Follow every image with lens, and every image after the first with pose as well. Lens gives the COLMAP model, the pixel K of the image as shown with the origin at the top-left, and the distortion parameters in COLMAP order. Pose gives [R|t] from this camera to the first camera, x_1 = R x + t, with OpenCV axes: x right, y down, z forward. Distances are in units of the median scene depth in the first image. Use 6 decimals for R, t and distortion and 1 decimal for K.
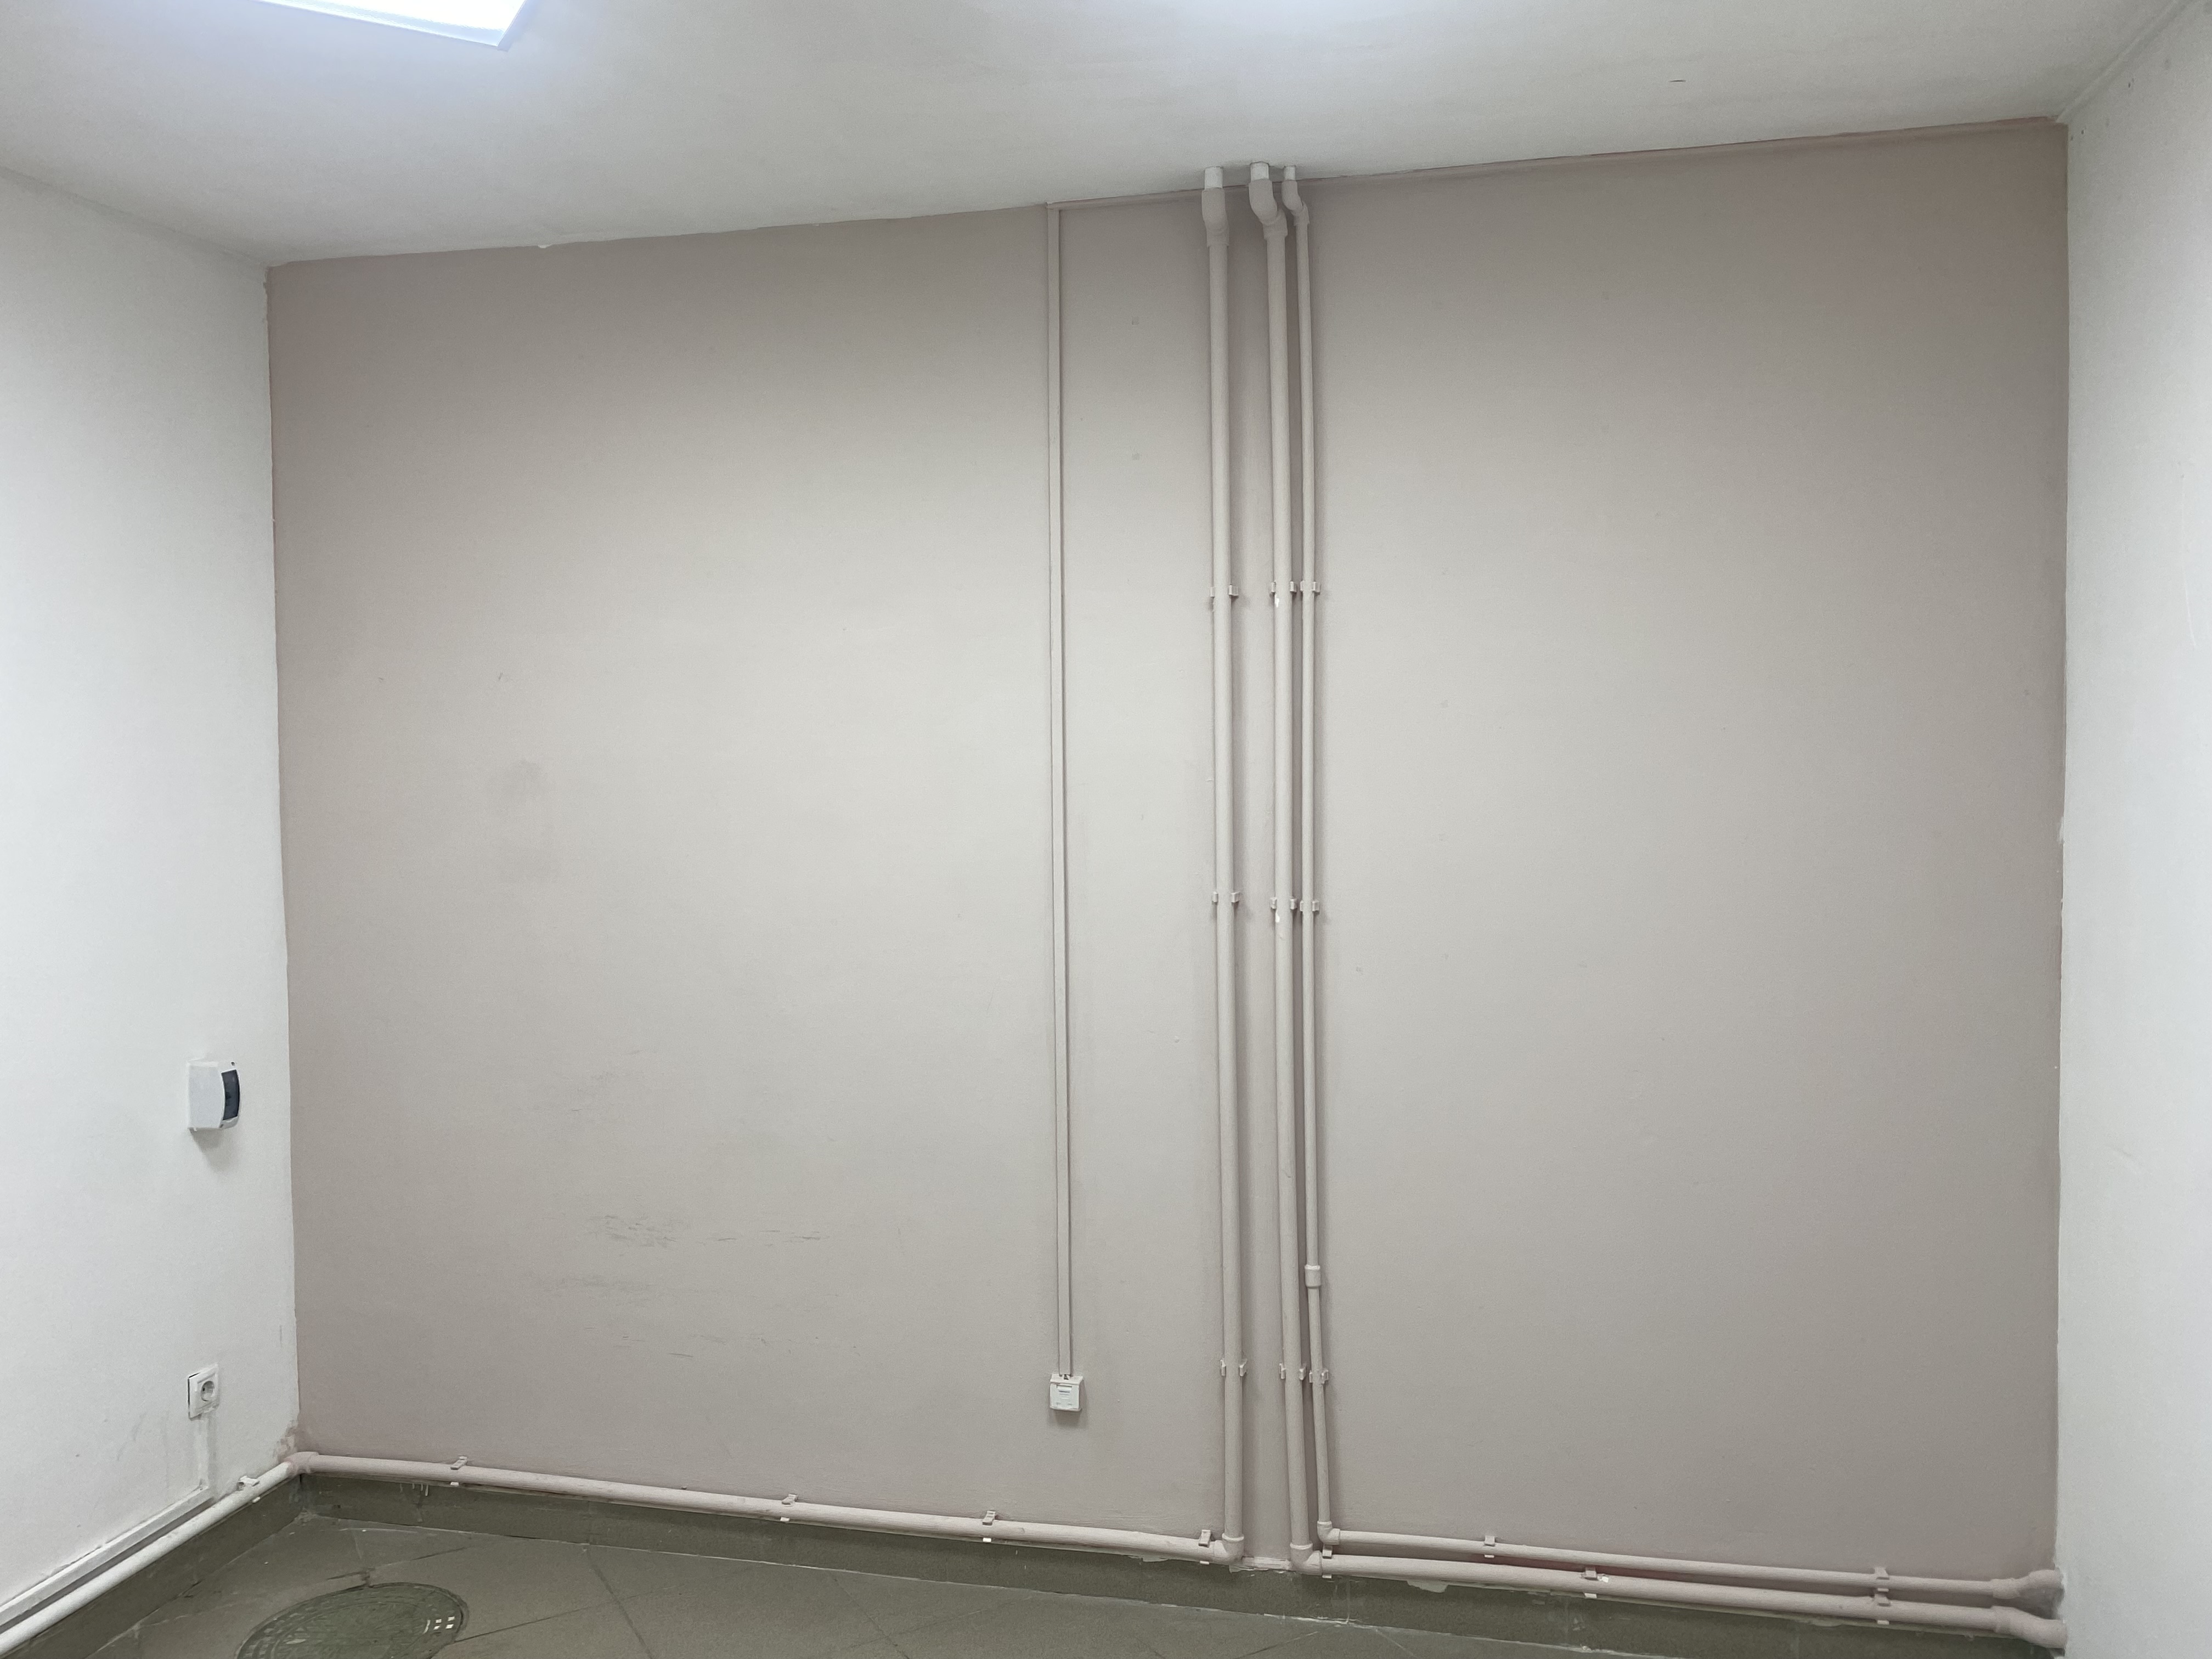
lens RADIAL K [[1721.7, 0, 1109.6], [0, 1721.7, 797.6], [0, 0, 1]] dist [0.028304, -0.000950]
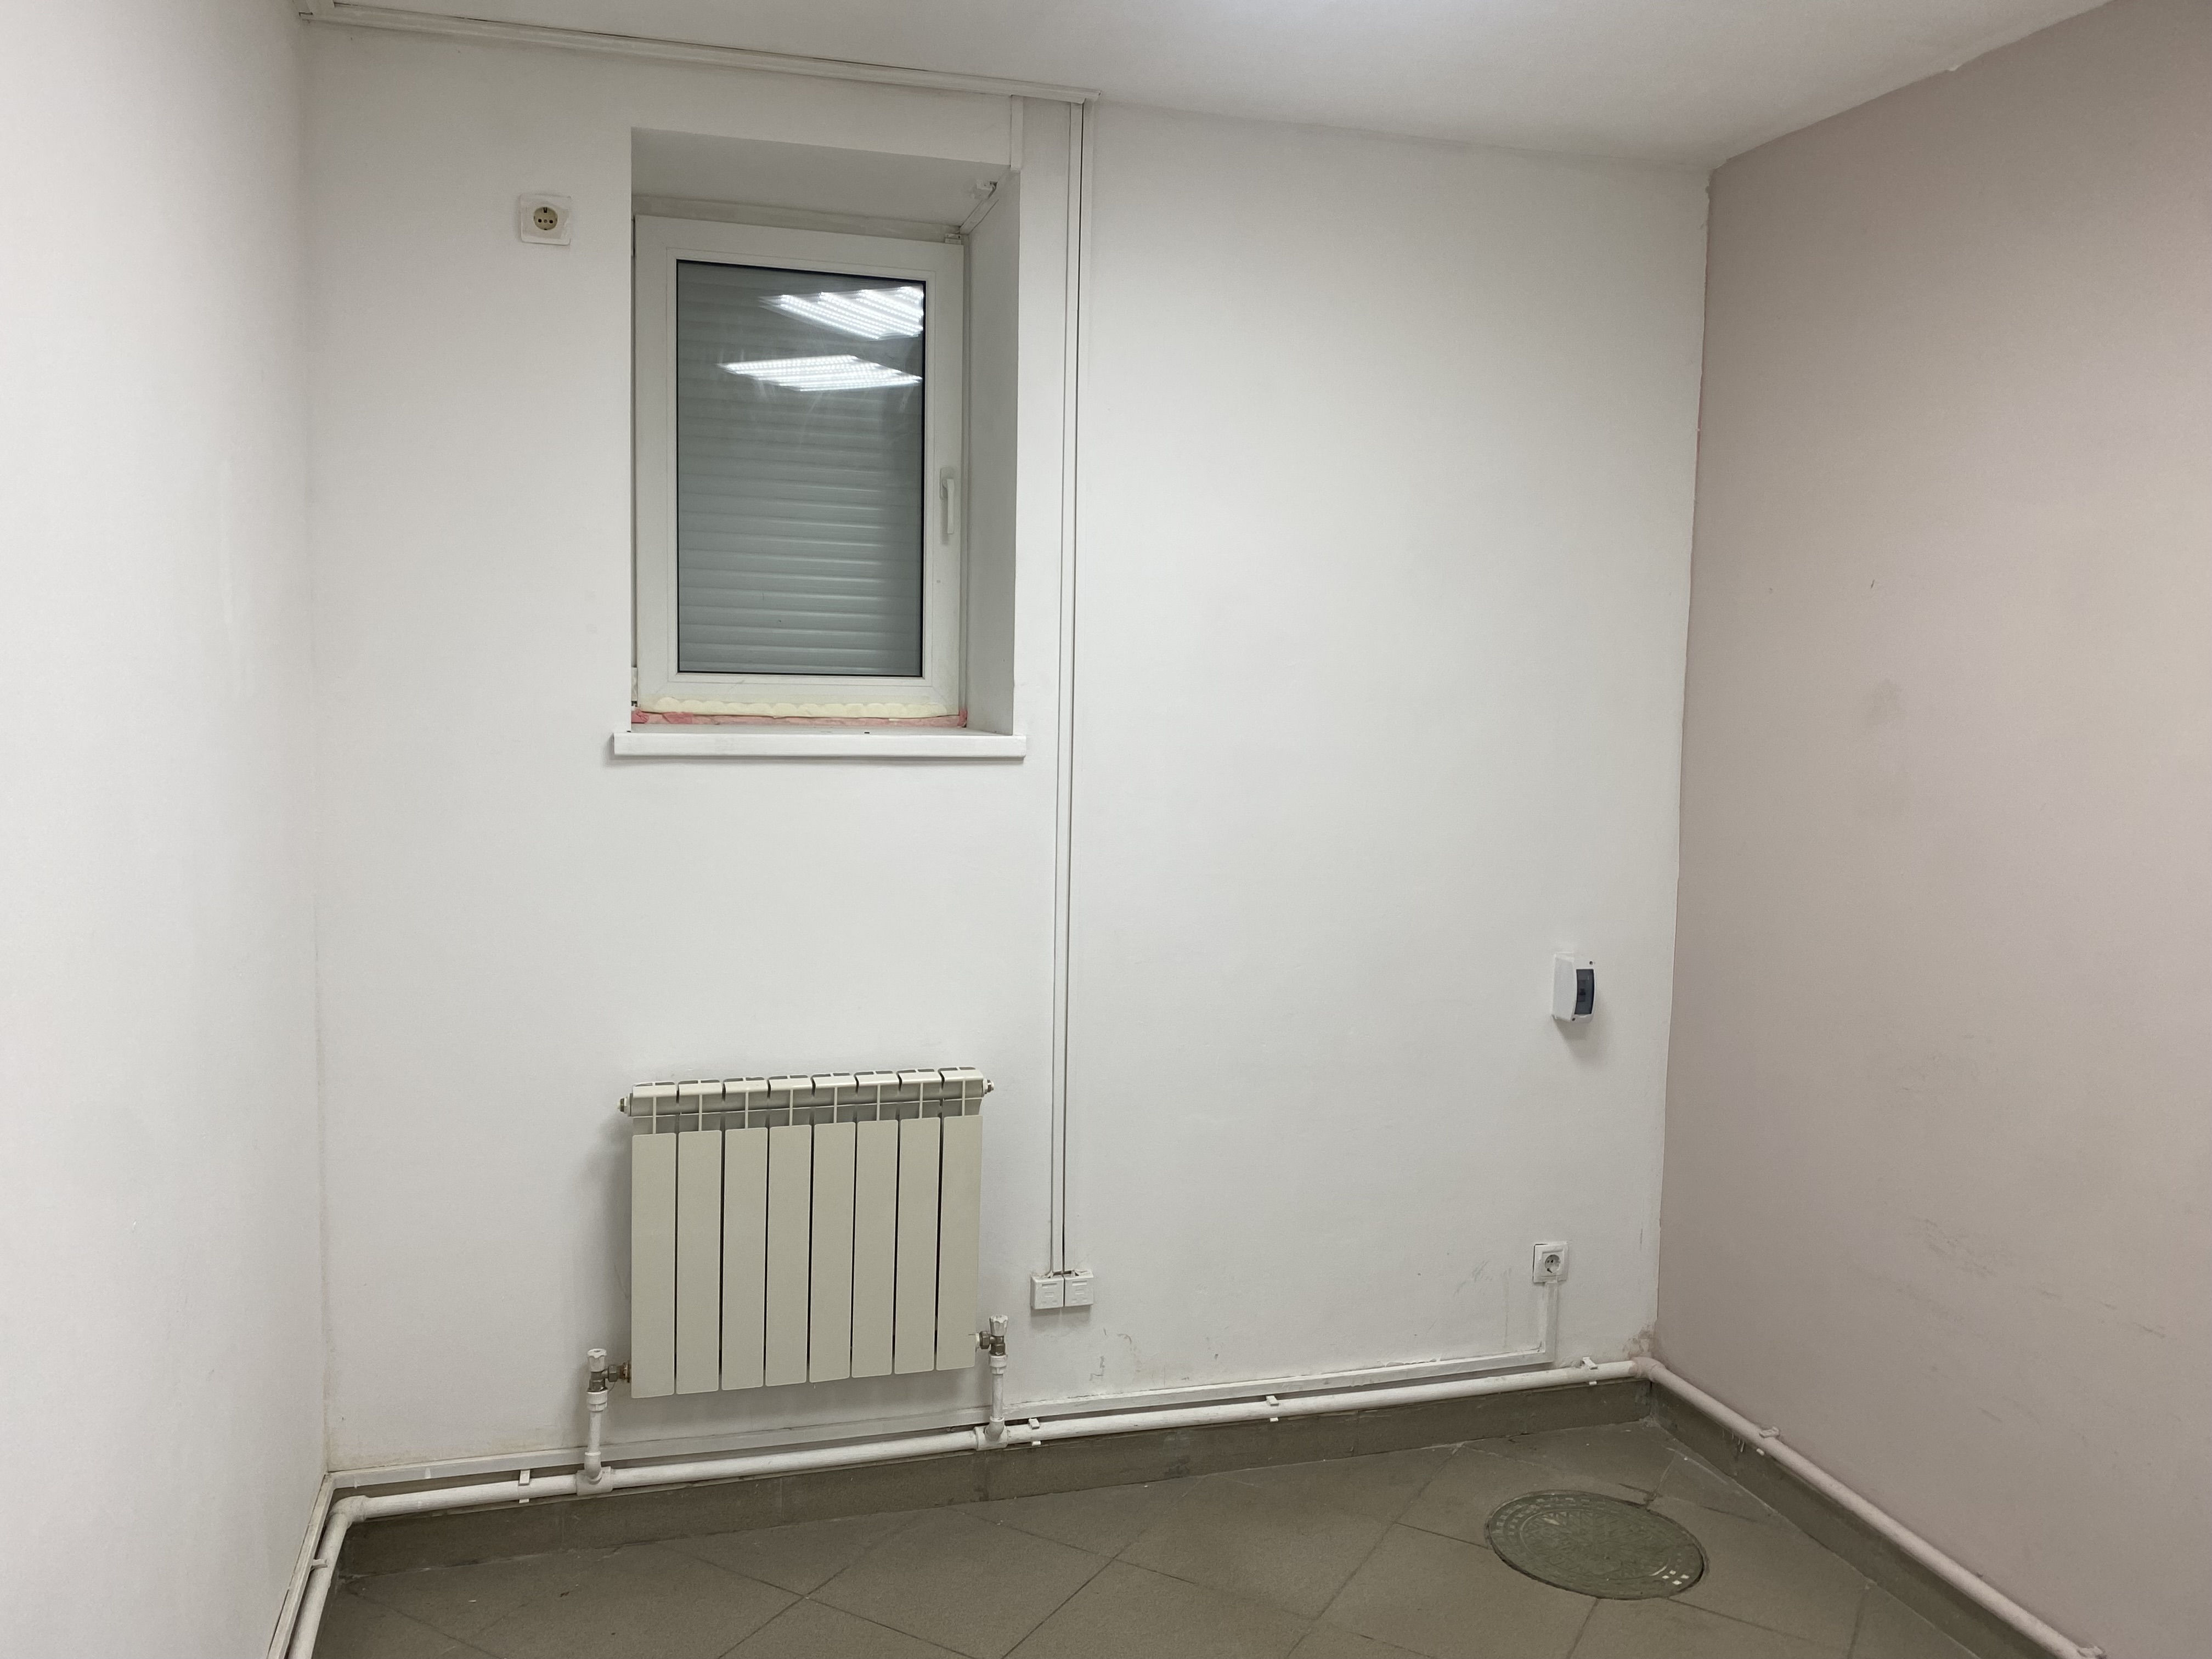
lens RADIAL K [[1721.7, 0, 1109.6], [0, 1721.7, 797.6], [0, 0, 1]] dist [0.028304, -0.000950]
pose [[0.503253, 0.090422, -0.859395, 0.225280], [-0.060594, 0.995755, 0.069286, 0.000653], [0.862012, 0.017206, 0.506596, 0.224167]]
